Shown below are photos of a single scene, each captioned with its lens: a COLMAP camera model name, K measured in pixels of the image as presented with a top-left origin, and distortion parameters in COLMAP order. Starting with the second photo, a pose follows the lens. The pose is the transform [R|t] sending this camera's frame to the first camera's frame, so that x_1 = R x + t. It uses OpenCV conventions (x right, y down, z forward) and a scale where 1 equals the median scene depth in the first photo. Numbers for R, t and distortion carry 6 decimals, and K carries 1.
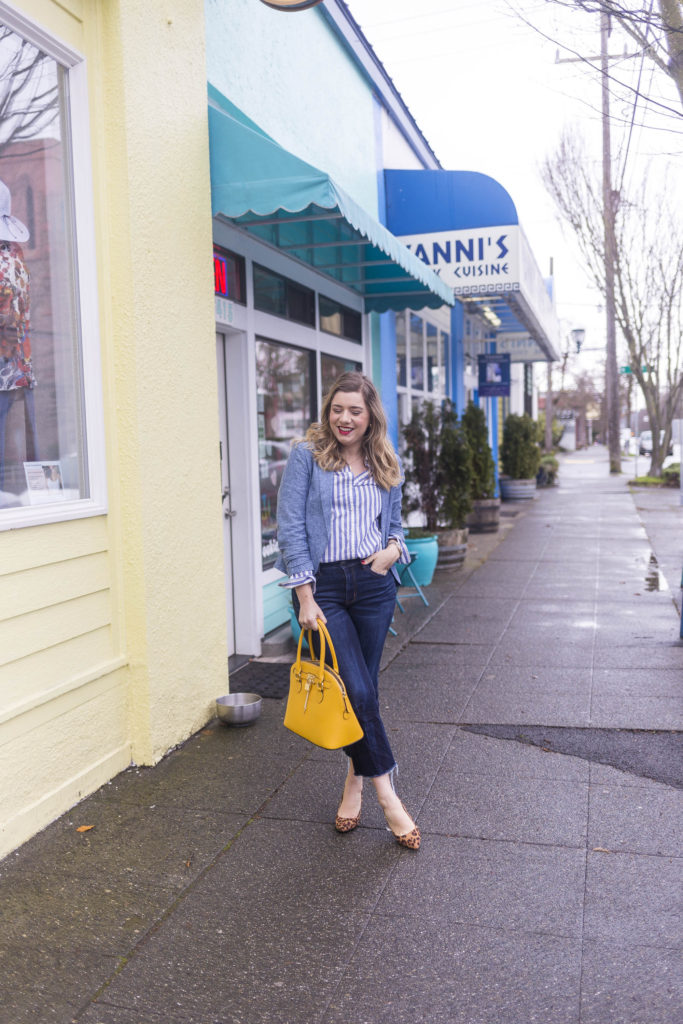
lens RADIAL K [[987.0, 0, 341.5], [0, 987.0, 512.0], [0, 0, 1]] dist [0.015245, -0.019716]
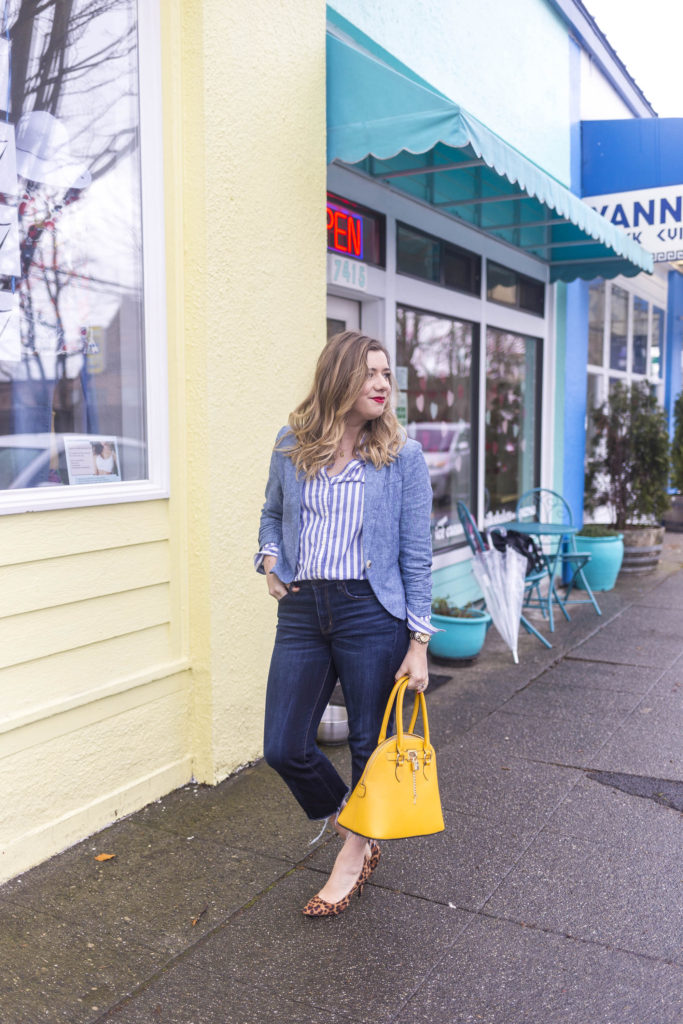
lens RADIAL K [[987.0, 0, 341.5], [0, 987.0, 512.0], [0, 0, 1]] dist [0.015245, -0.019716]
pose [[0.972729, 0.044243, -0.227684, 0.092460], [-0.040568, 0.998960, 0.020794, -0.008249], [0.228368, -0.010990, 0.973513, 0.142627]]
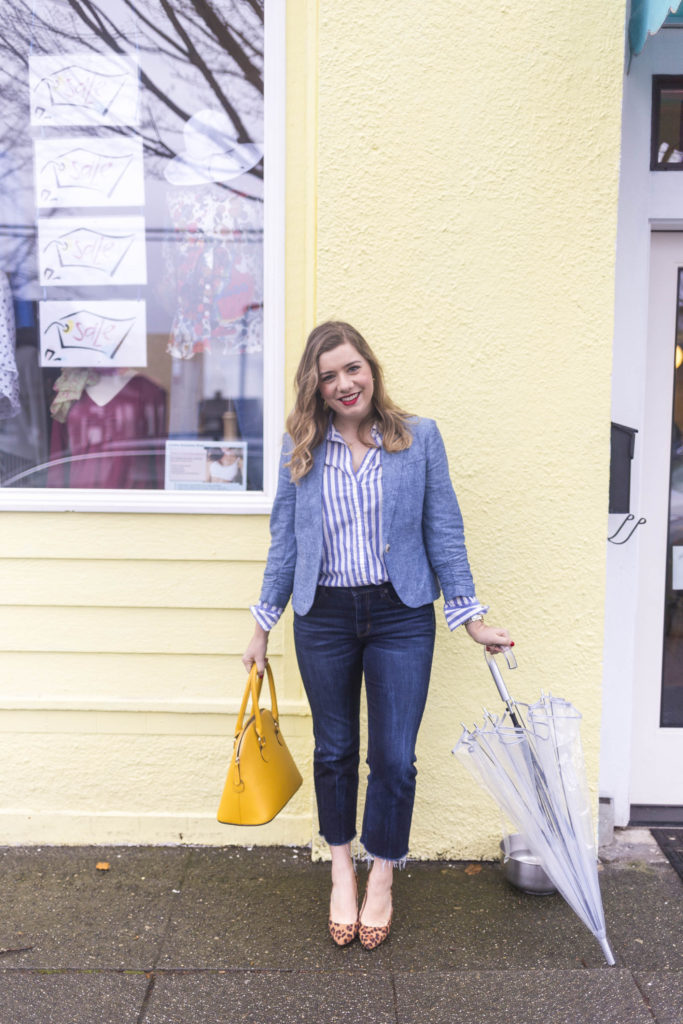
lens RADIAL K [[1017.2, 0, 375.6], [0, 1017.2, 509.3], [0, 0, 1]] dist [0.015069, -0.015345]
pose [[0.235597, 0.119221, -0.964511, 0.442832], [-0.086612, 0.991074, 0.101348, -0.071984], [0.967984, 0.059661, 0.243820, 0.710578]]
